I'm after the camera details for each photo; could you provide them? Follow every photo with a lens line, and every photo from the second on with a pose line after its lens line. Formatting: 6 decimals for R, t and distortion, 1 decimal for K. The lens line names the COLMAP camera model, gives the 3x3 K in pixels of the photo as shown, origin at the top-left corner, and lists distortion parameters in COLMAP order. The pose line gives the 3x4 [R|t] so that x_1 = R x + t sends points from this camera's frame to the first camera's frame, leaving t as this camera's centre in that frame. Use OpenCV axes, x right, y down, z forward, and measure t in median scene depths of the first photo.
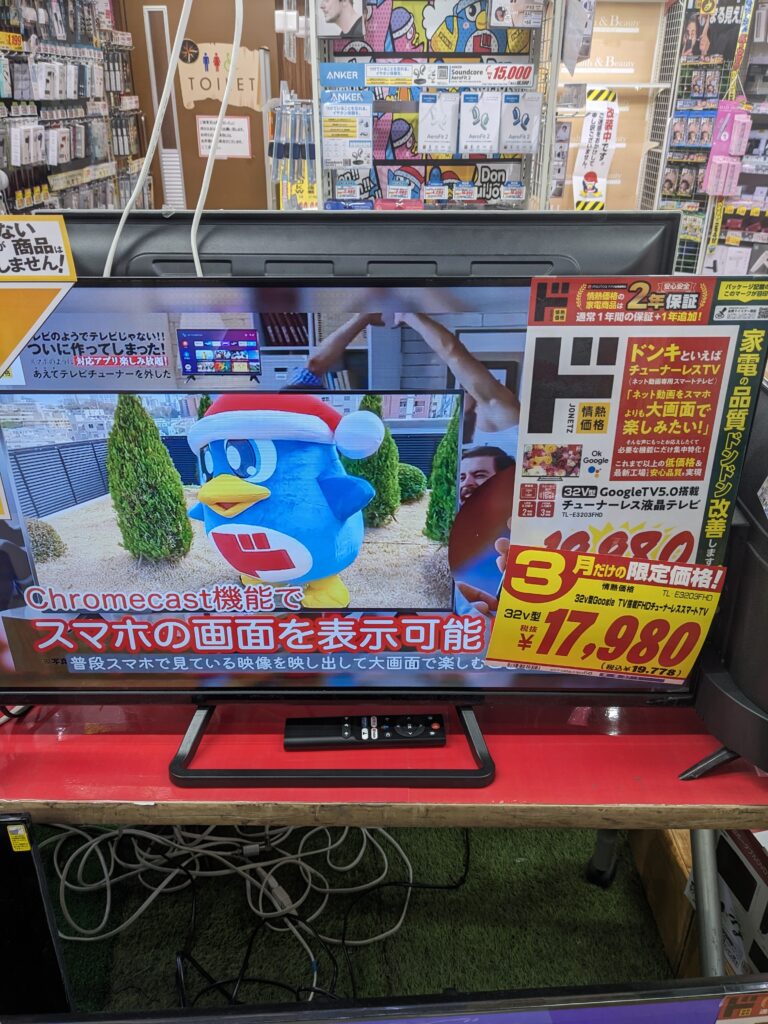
lens RADIAL K [[802.8, 0, 381.3], [0, 802.8, 510.3], [0, 0, 1]] dist [0.047187, -0.078808]
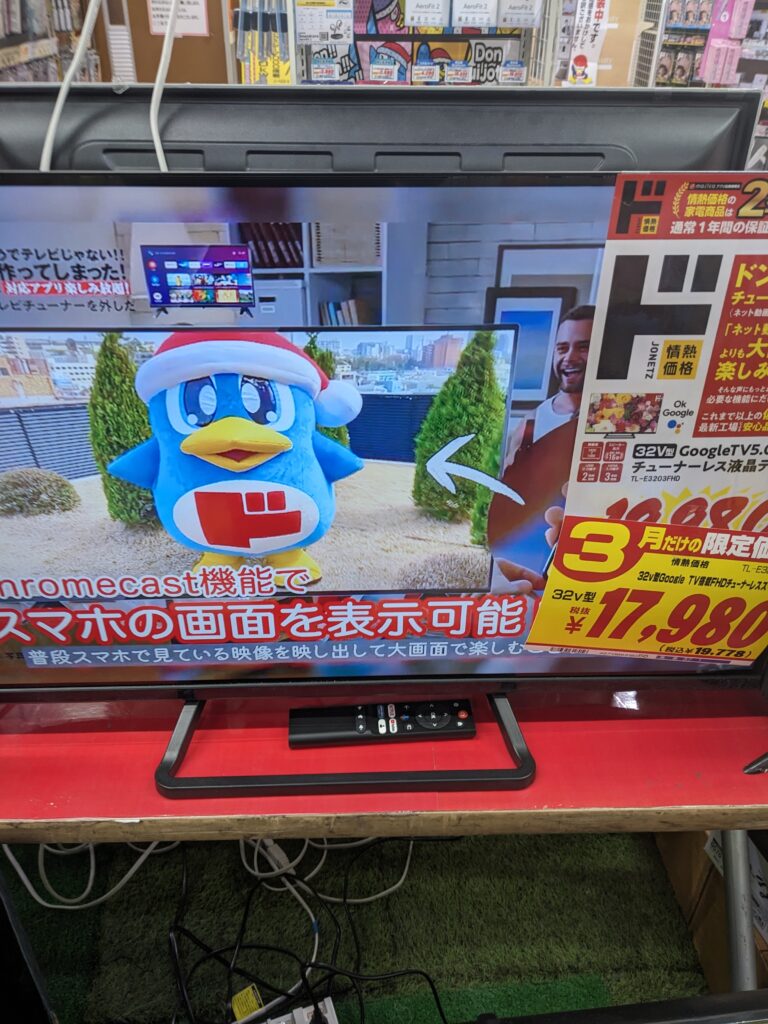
lens RADIAL K [[802.8, 0, 385.8], [0, 802.8, 518.5], [0, 0, 1]] dist [0.047187, -0.078808]
pose [[0.999153, -0.014072, 0.038671, -0.054237], [0.009222, 0.992384, 0.122833, -0.057599], [-0.040105, -0.122372, 0.991674, 0.201078]]
